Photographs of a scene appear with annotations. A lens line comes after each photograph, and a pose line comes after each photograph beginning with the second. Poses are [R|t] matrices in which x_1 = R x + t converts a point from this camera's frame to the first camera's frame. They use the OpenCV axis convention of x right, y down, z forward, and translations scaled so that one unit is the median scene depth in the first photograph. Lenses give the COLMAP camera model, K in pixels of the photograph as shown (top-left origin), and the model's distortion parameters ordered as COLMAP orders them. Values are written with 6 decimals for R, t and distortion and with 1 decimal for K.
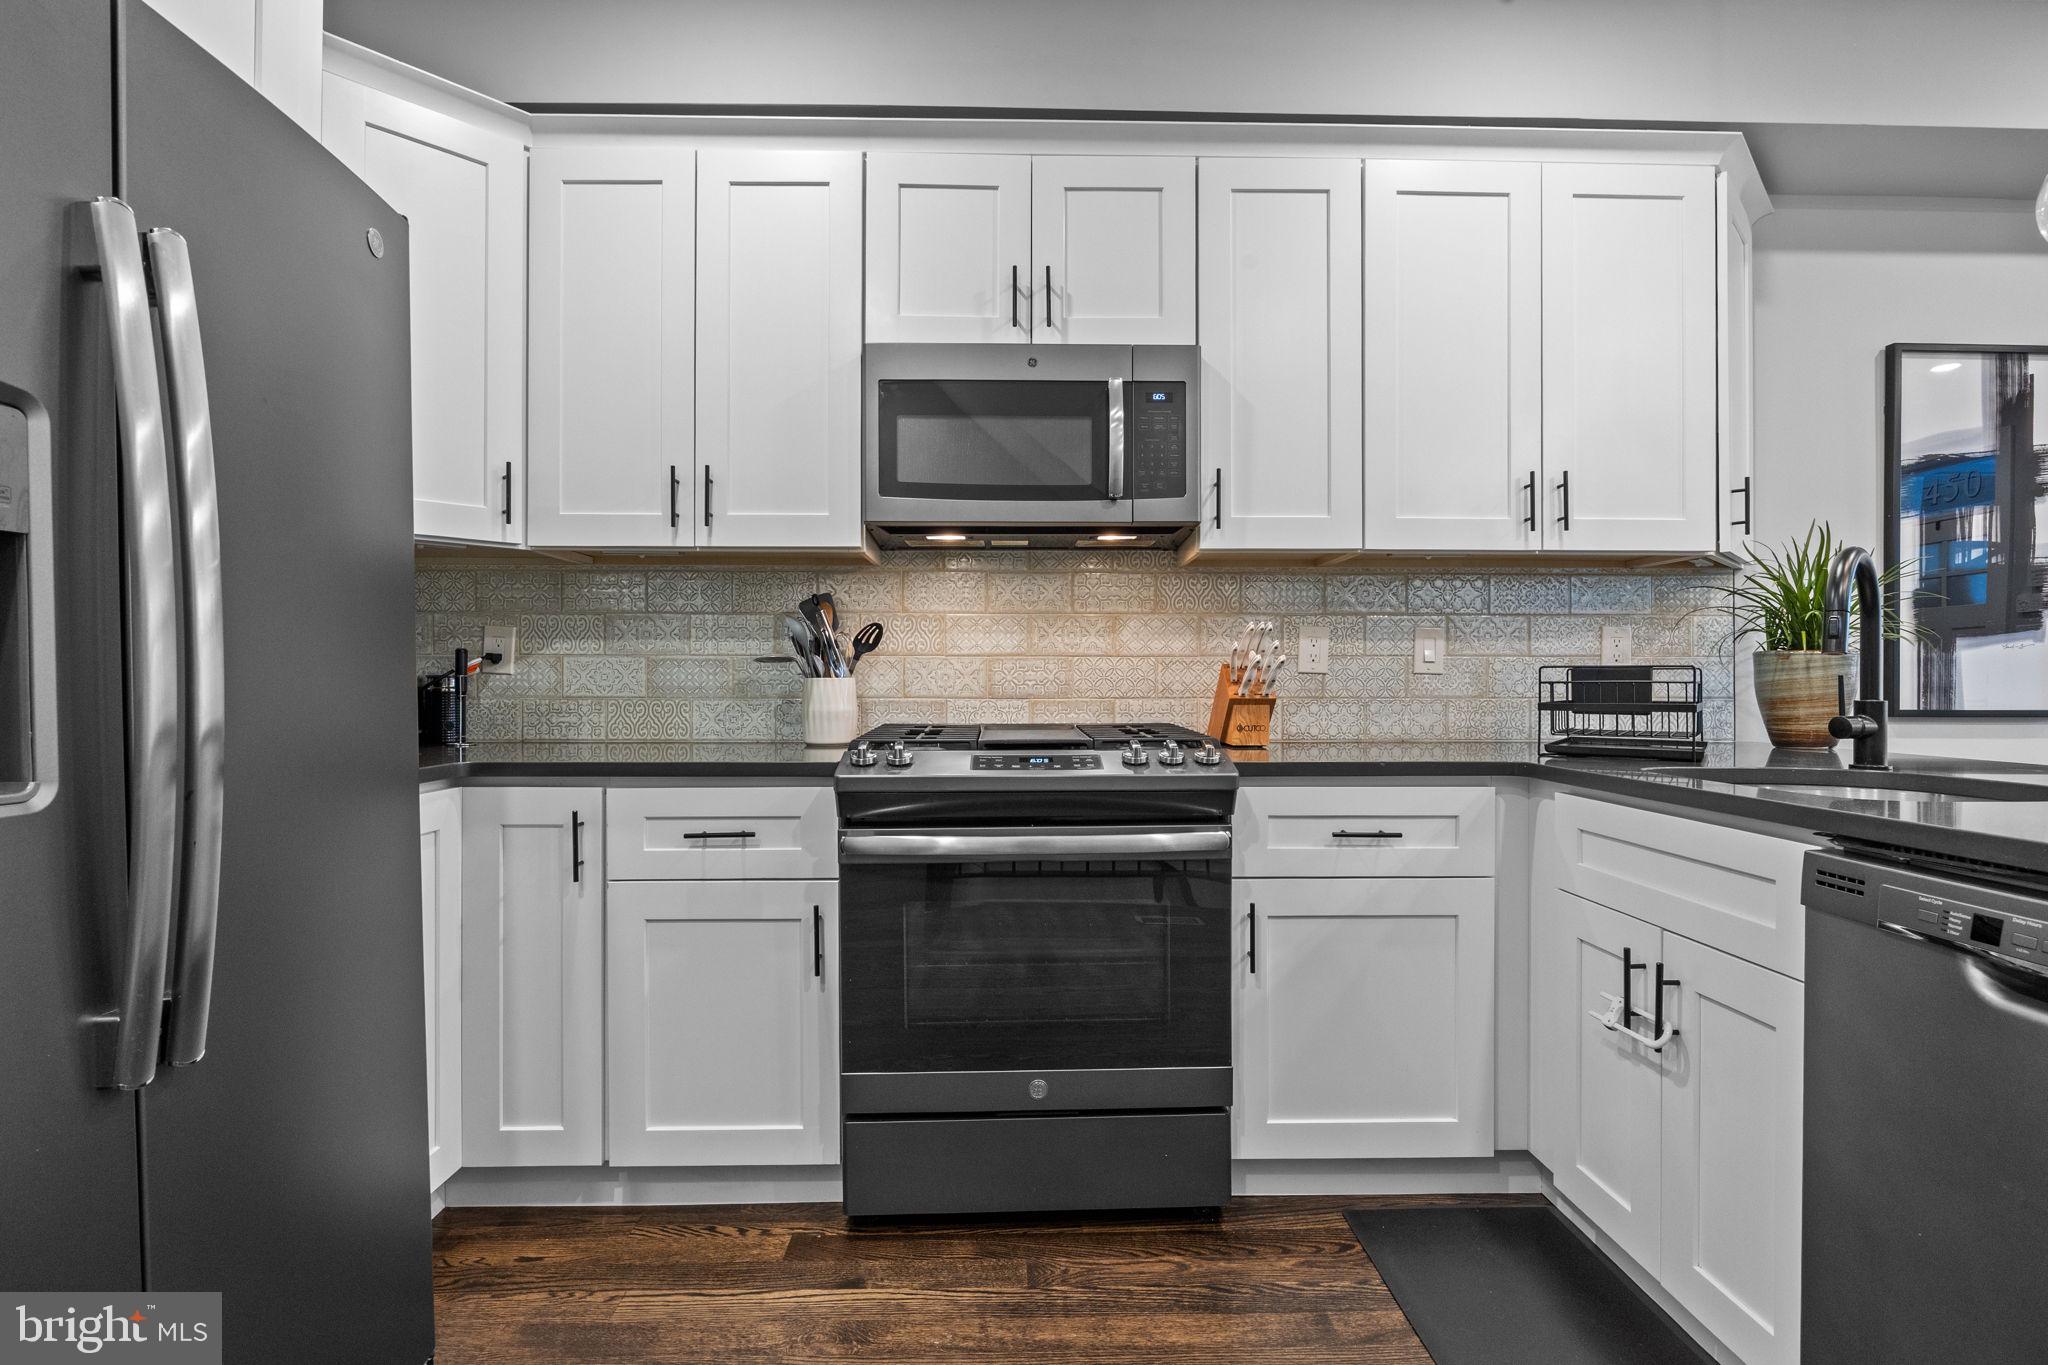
lens RADIAL K [[963.1, 0, 1024.0], [0, 963.1, 682.5], [0, 0, 1]] dist [-0.011993, -0.000228]
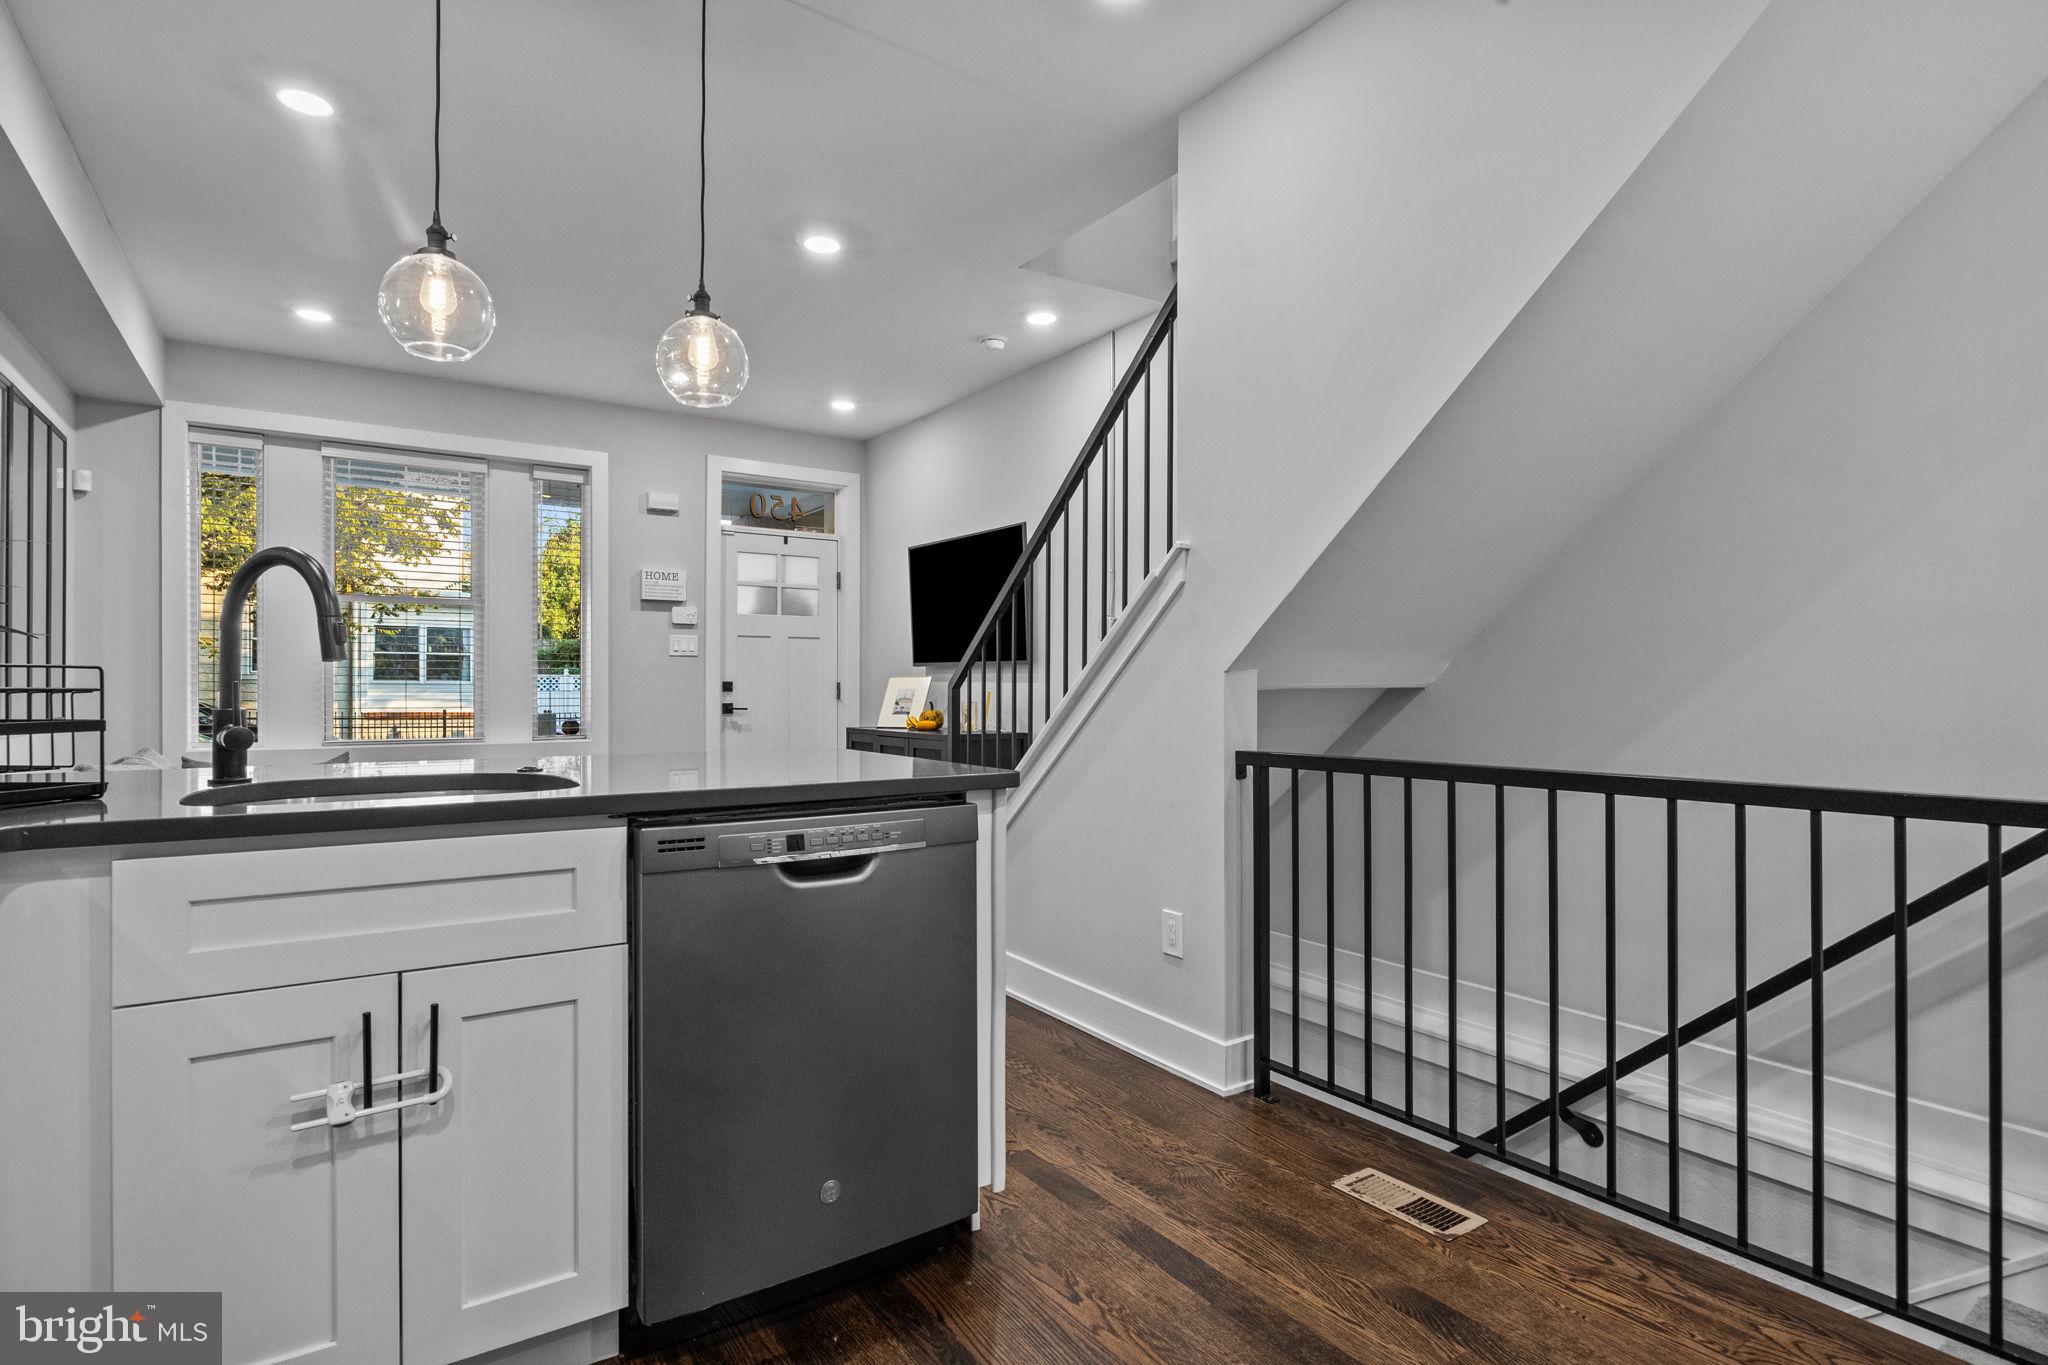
lens RADIAL K [[1046.0, 0, 1024.0], [0, 1046.0, 682.5], [0, 0, 1]] dist [-0.004678, -0.000844]
pose [[-0.553650, 0.002111, 0.832747, -0.303495], [-0.003320, 0.999983, -0.004742, -0.003883], [-0.832743, -0.005390, -0.553634, 0.717516]]
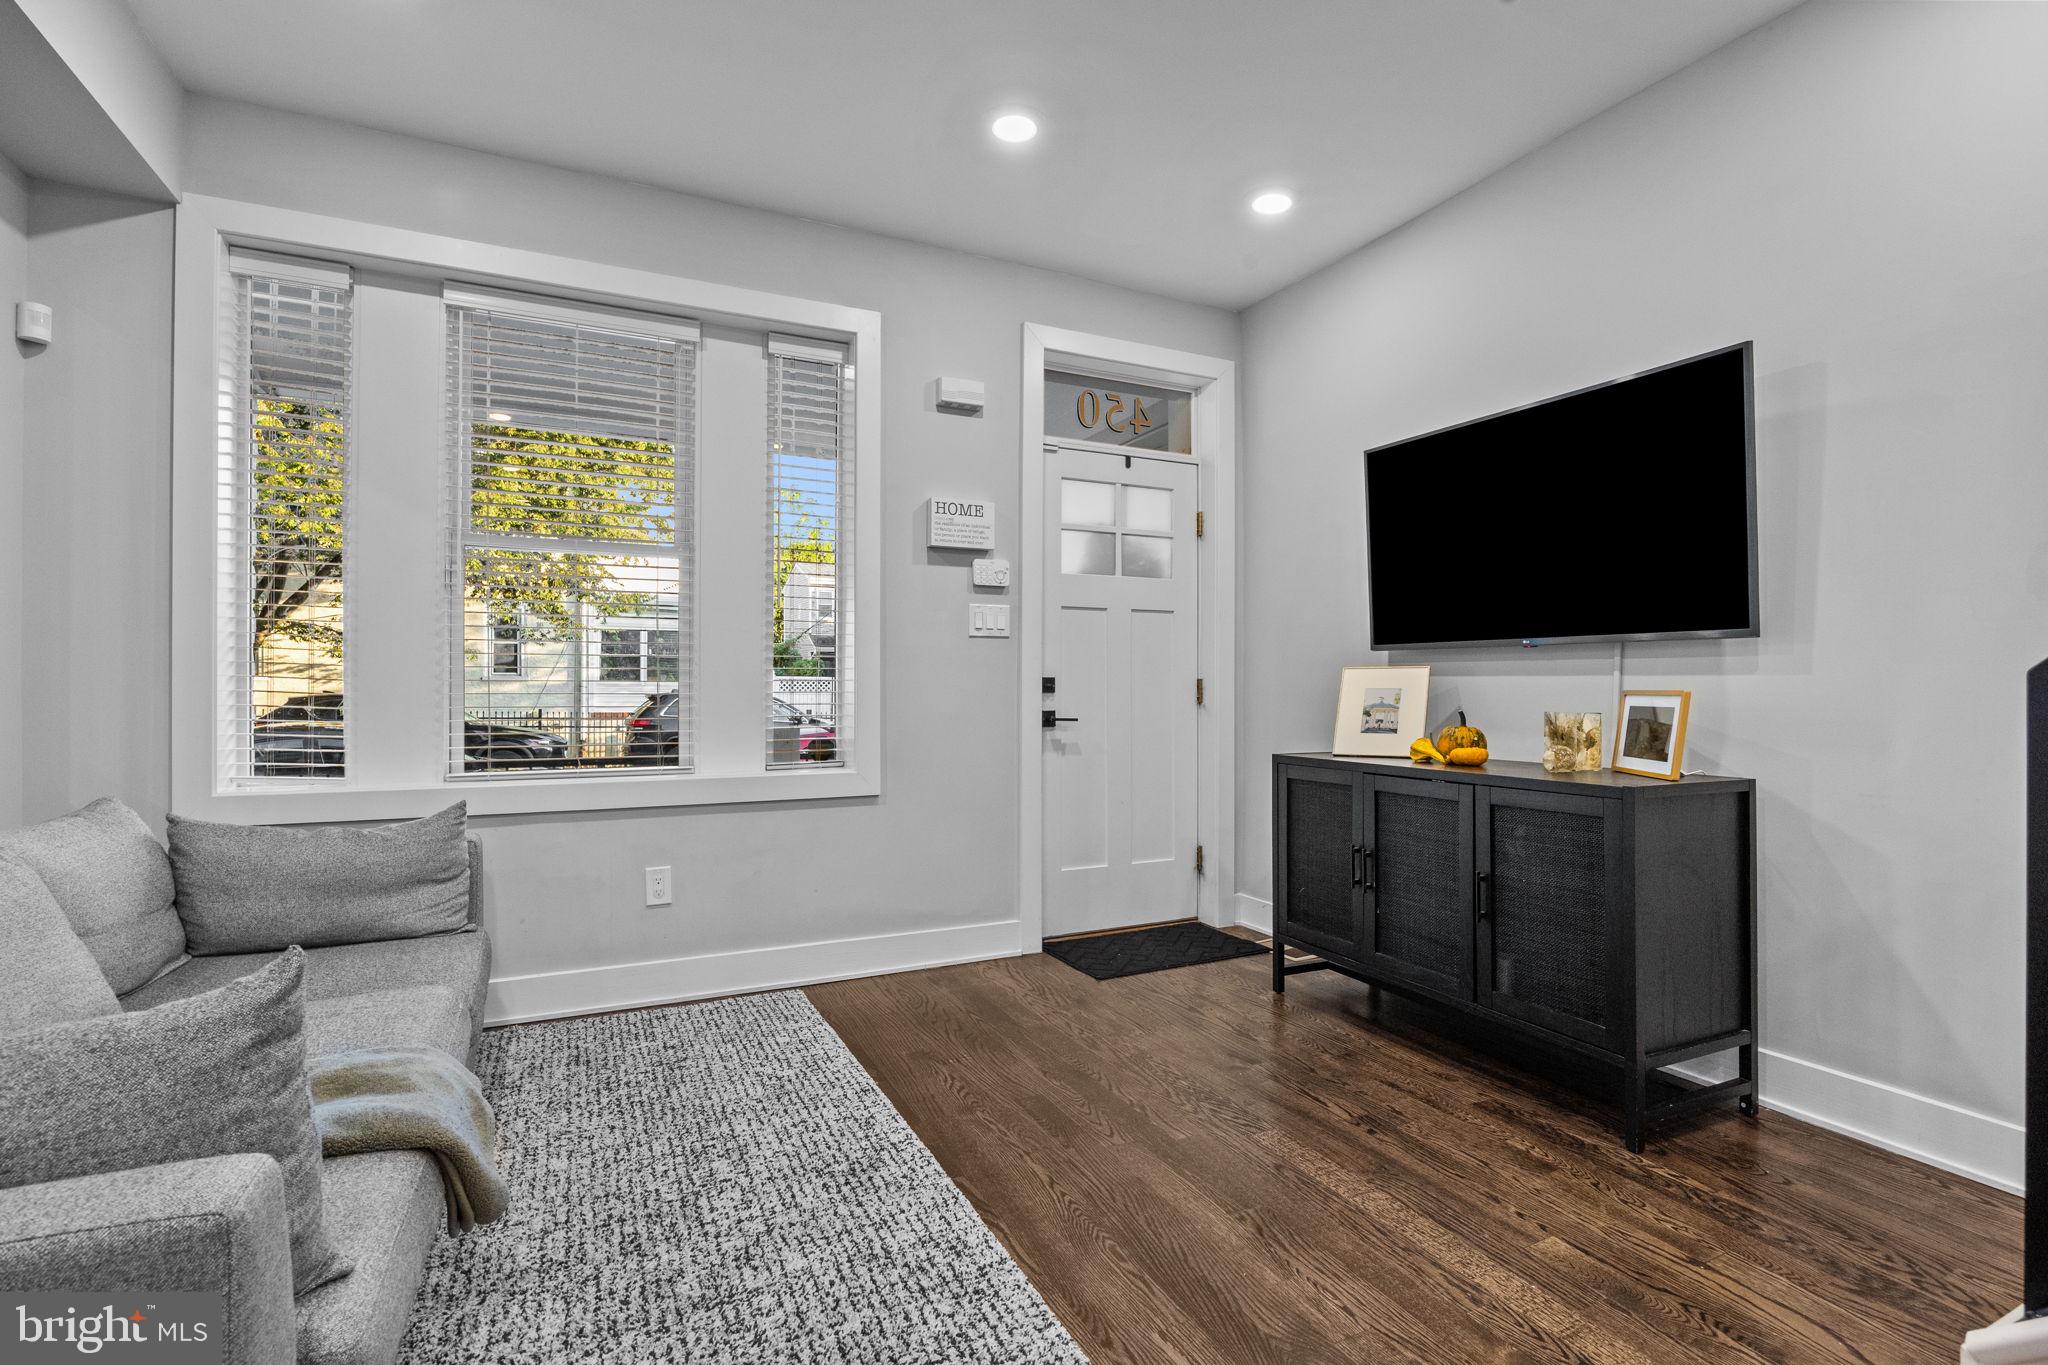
lens RADIAL K [[963.1, 0, 1024.0], [0, 963.1, 682.5], [0, 0, 1]] dist [-0.011993, -0.000228]
pose [[-0.420583, 0.004021, 0.907245, 0.979881], [-0.003565, 0.999975, -0.006085, 0.002446], [-0.907247, -0.005793, -0.420558, 0.567542]]
